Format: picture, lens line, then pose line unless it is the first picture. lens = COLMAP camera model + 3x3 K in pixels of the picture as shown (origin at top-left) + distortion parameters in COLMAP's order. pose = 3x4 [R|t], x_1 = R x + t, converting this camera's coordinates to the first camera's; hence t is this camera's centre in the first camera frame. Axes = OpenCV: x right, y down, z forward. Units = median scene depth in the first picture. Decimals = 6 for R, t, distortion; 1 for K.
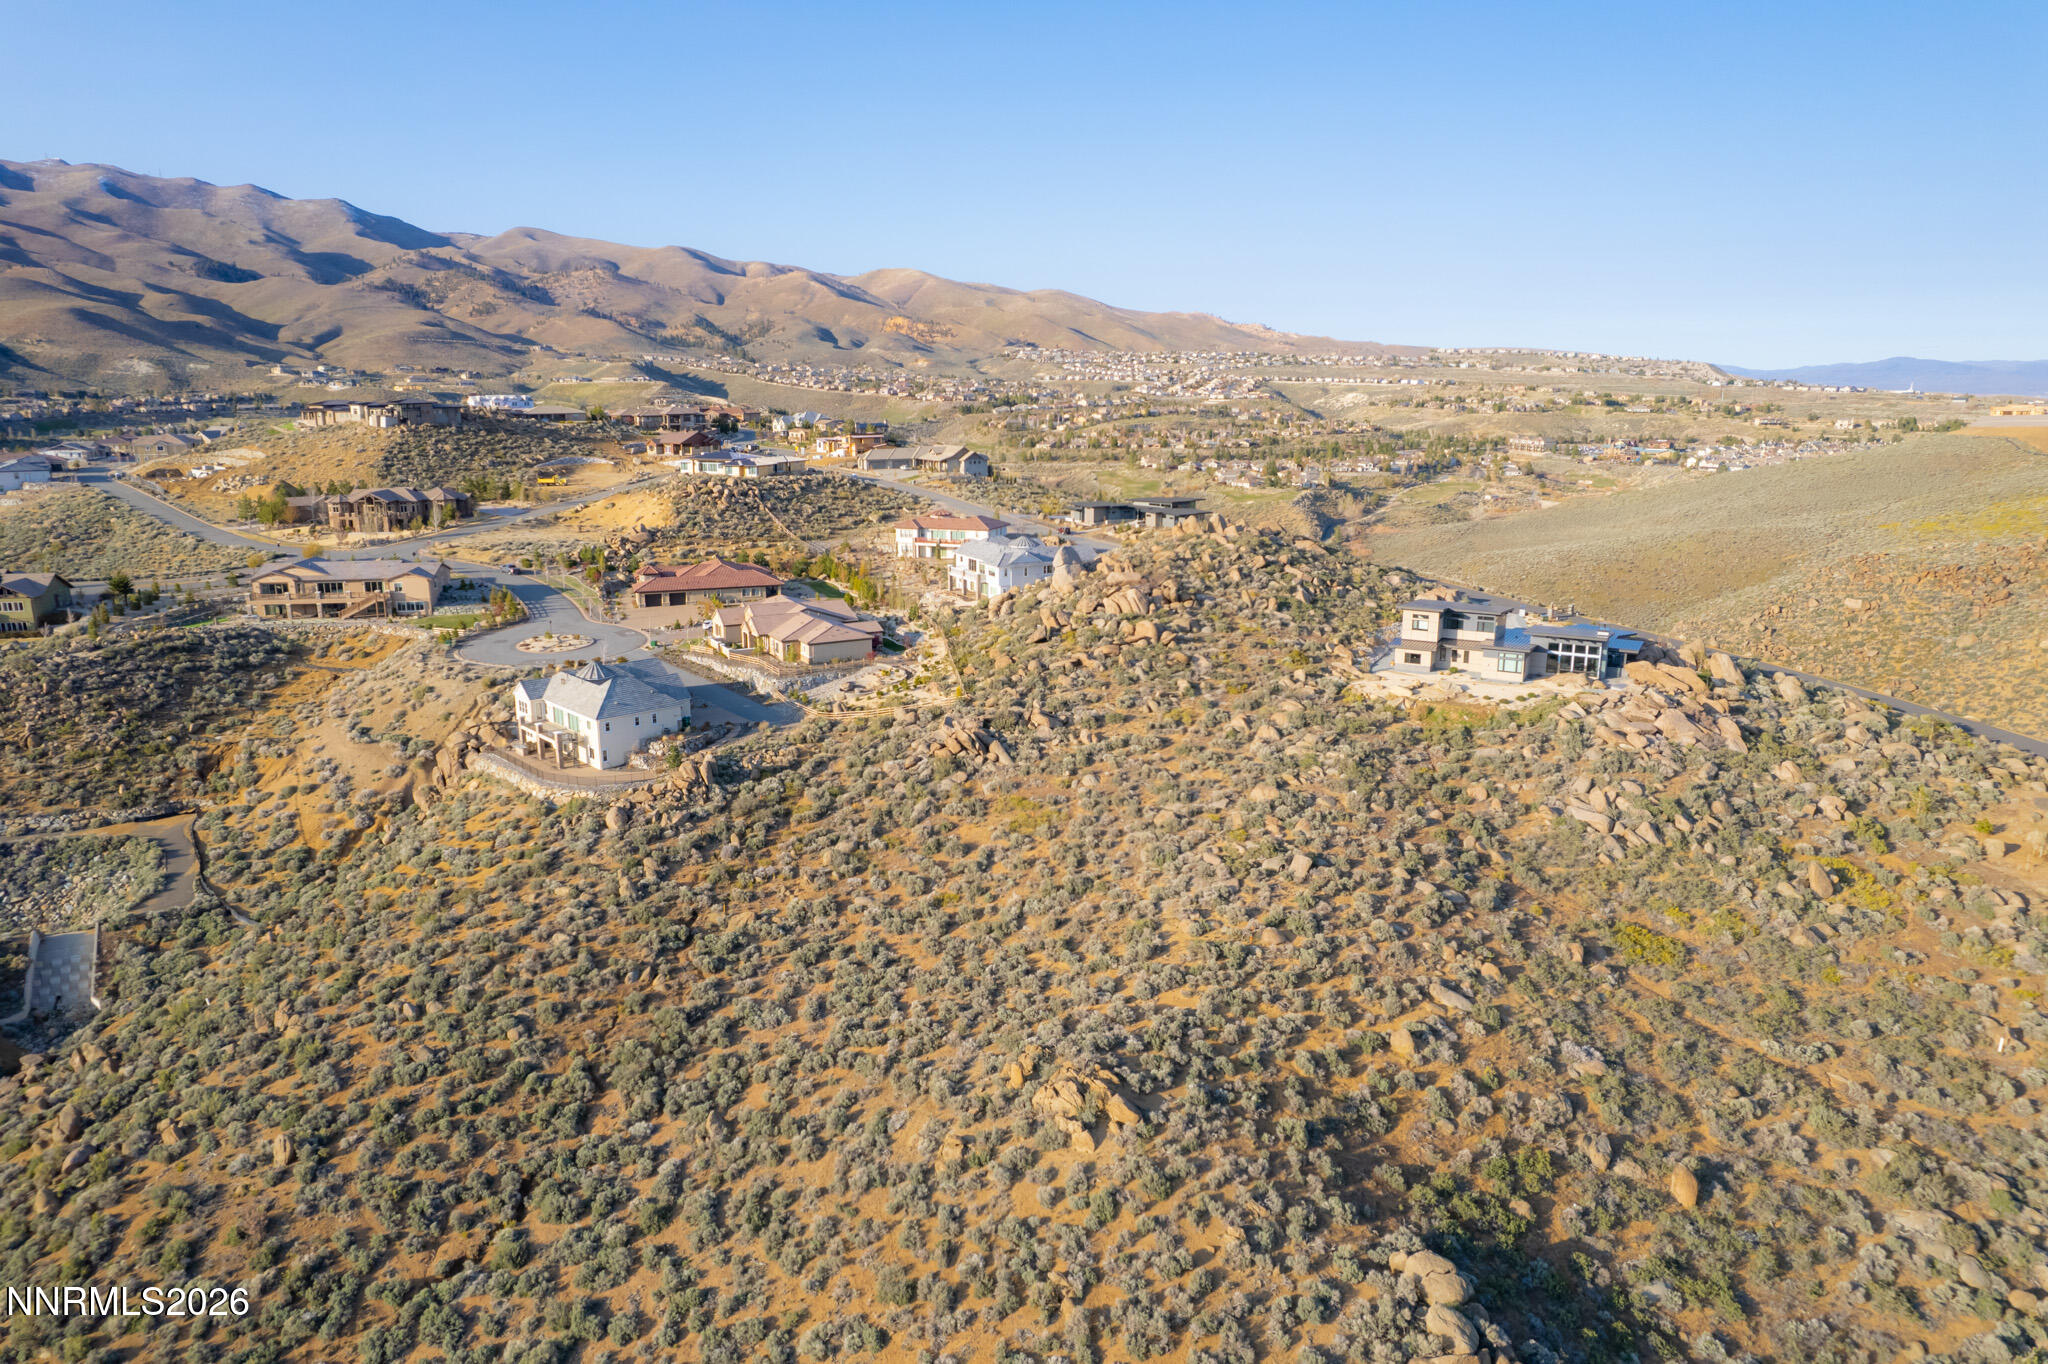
lens RADIAL K [[1315.4, 0, 1025.3], [0, 1315.4, 634.2], [0, 0, 1]] dist [-0.077340, 0.062052]
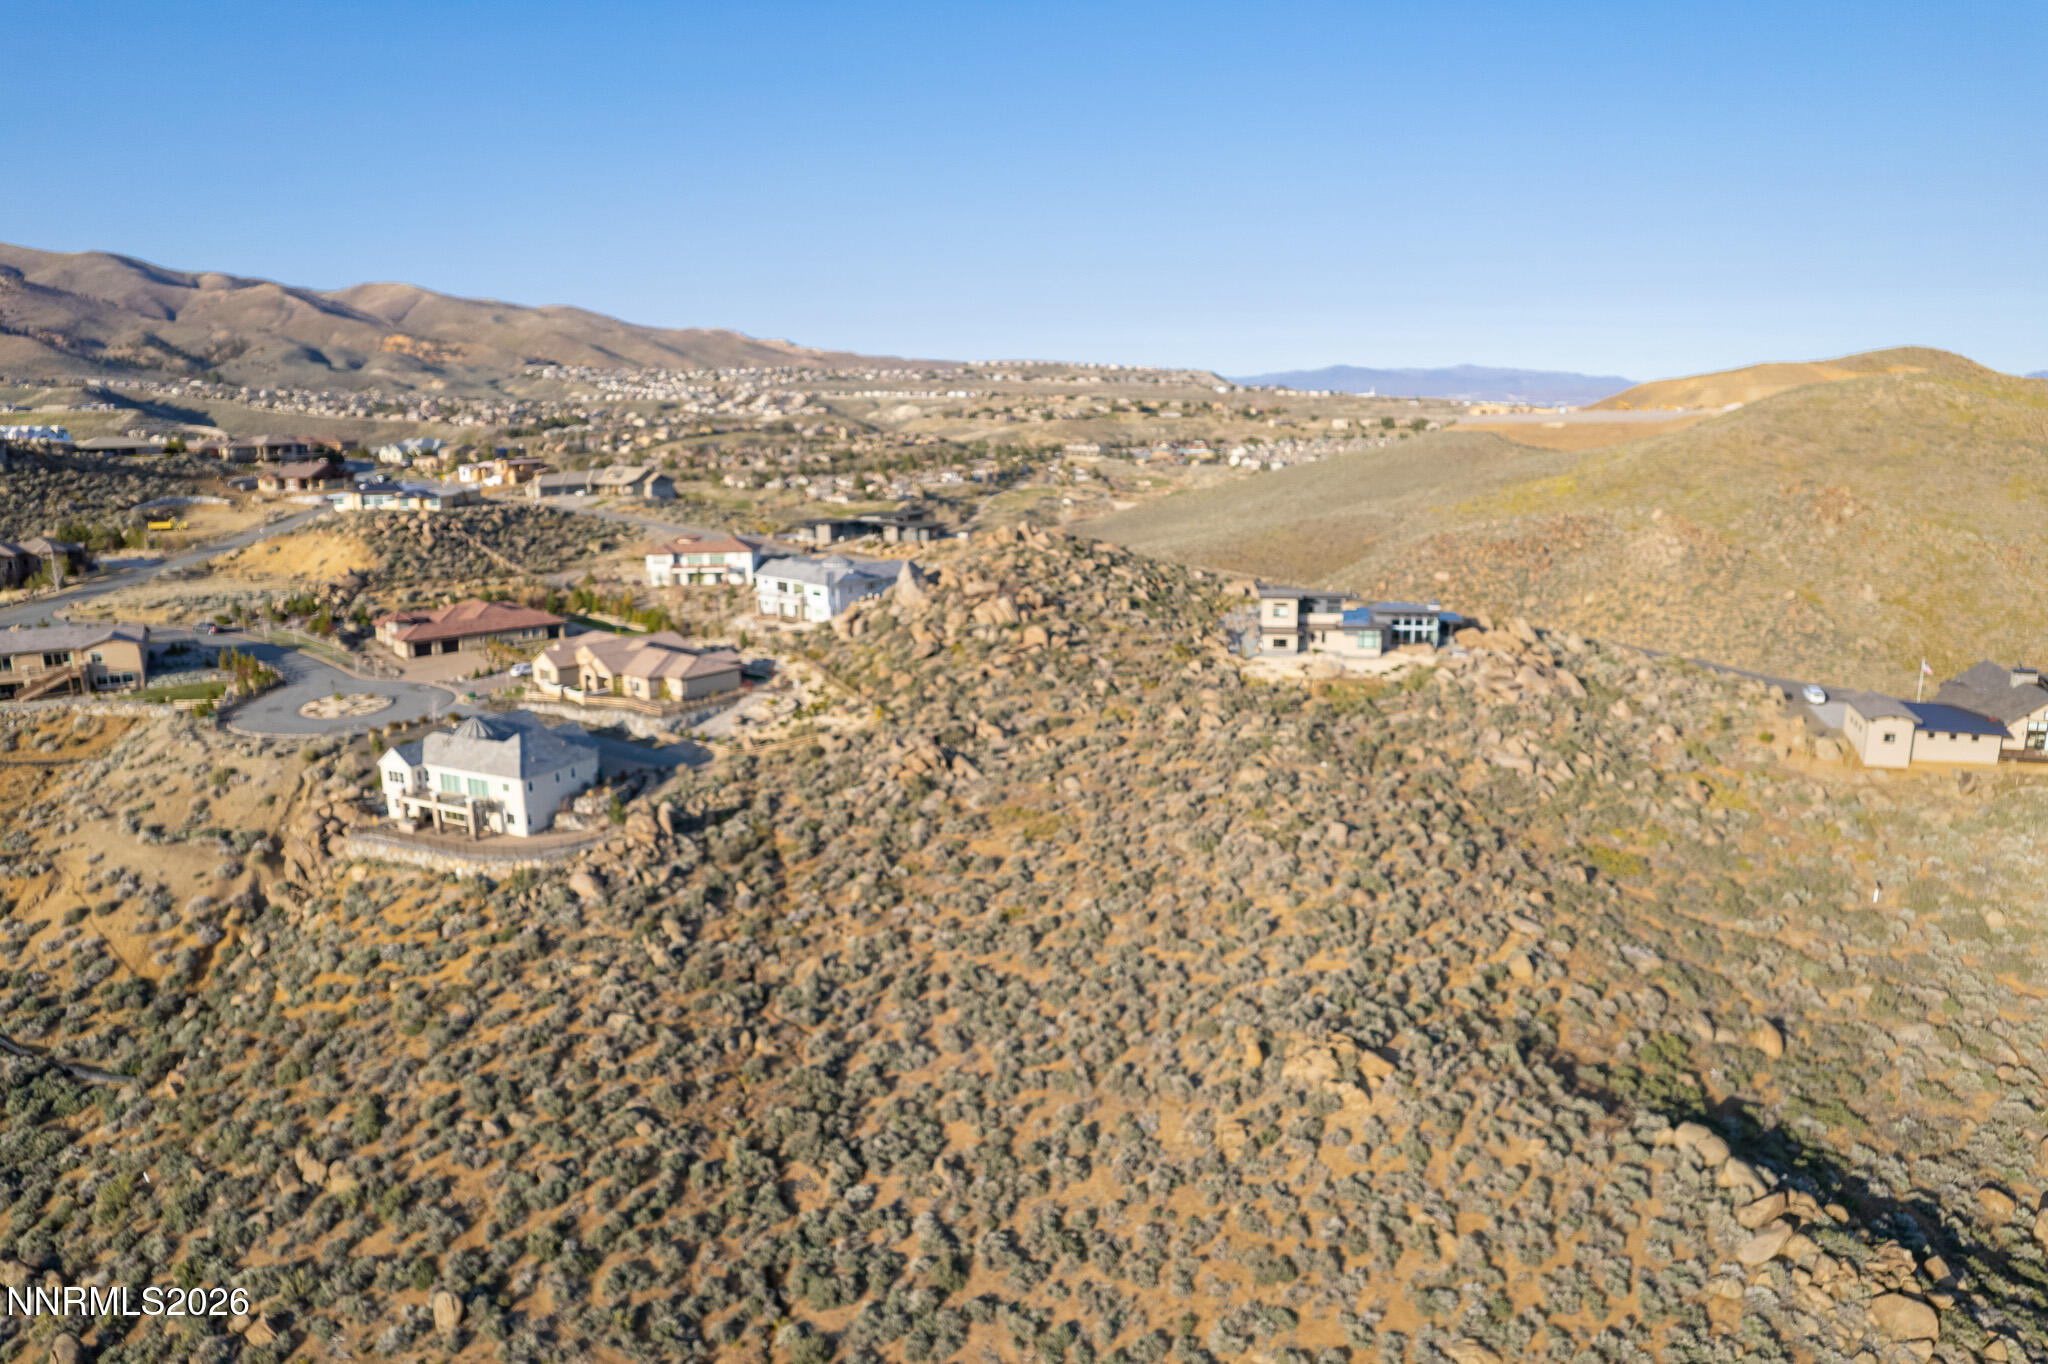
lens RADIAL K [[1327.2, 0, 1023.5], [0, 1327.2, 639.7], [0, 0, 1]] dist [-0.081574, 0.064074]
pose [[0.937412, -0.075957, 0.339836, -0.217668], [0.079070, 0.996858, 0.004699, -0.004948], [-0.339125, 0.022466, 0.940473, 0.028881]]
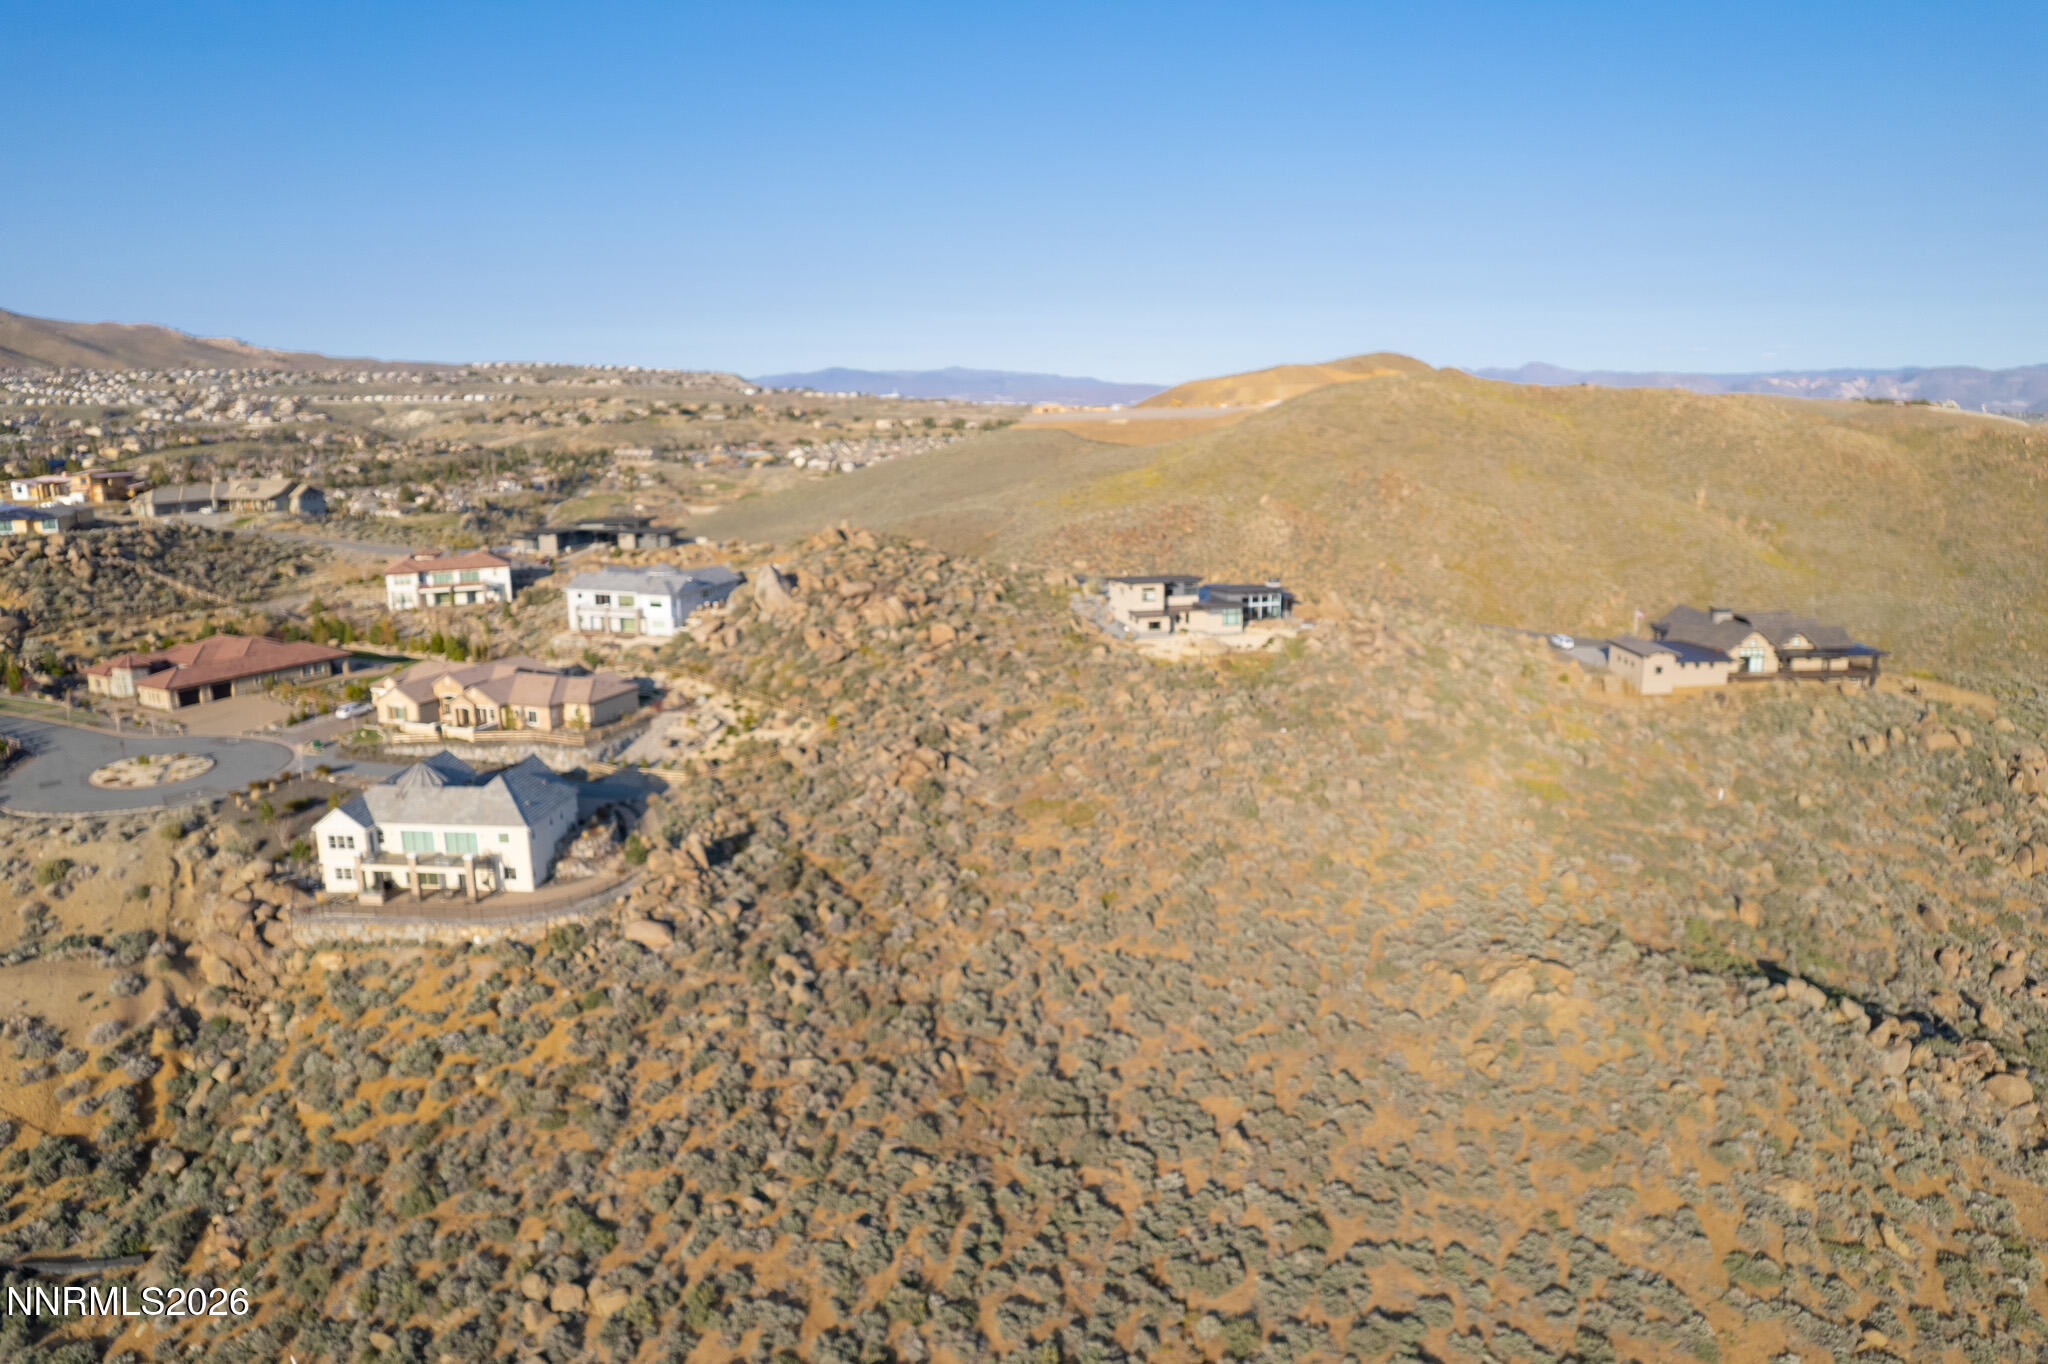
lens RADIAL K [[1327.2, 0, 1023.5], [0, 1327.2, 639.7], [0, 0, 1]] dist [-0.081574, 0.064074]
pose [[0.748860, -0.131371, 0.649577, -0.429024], [0.136536, 0.989712, 0.042756, -0.026954], [-0.648511, 0.056672, 0.759093, 0.150510]]
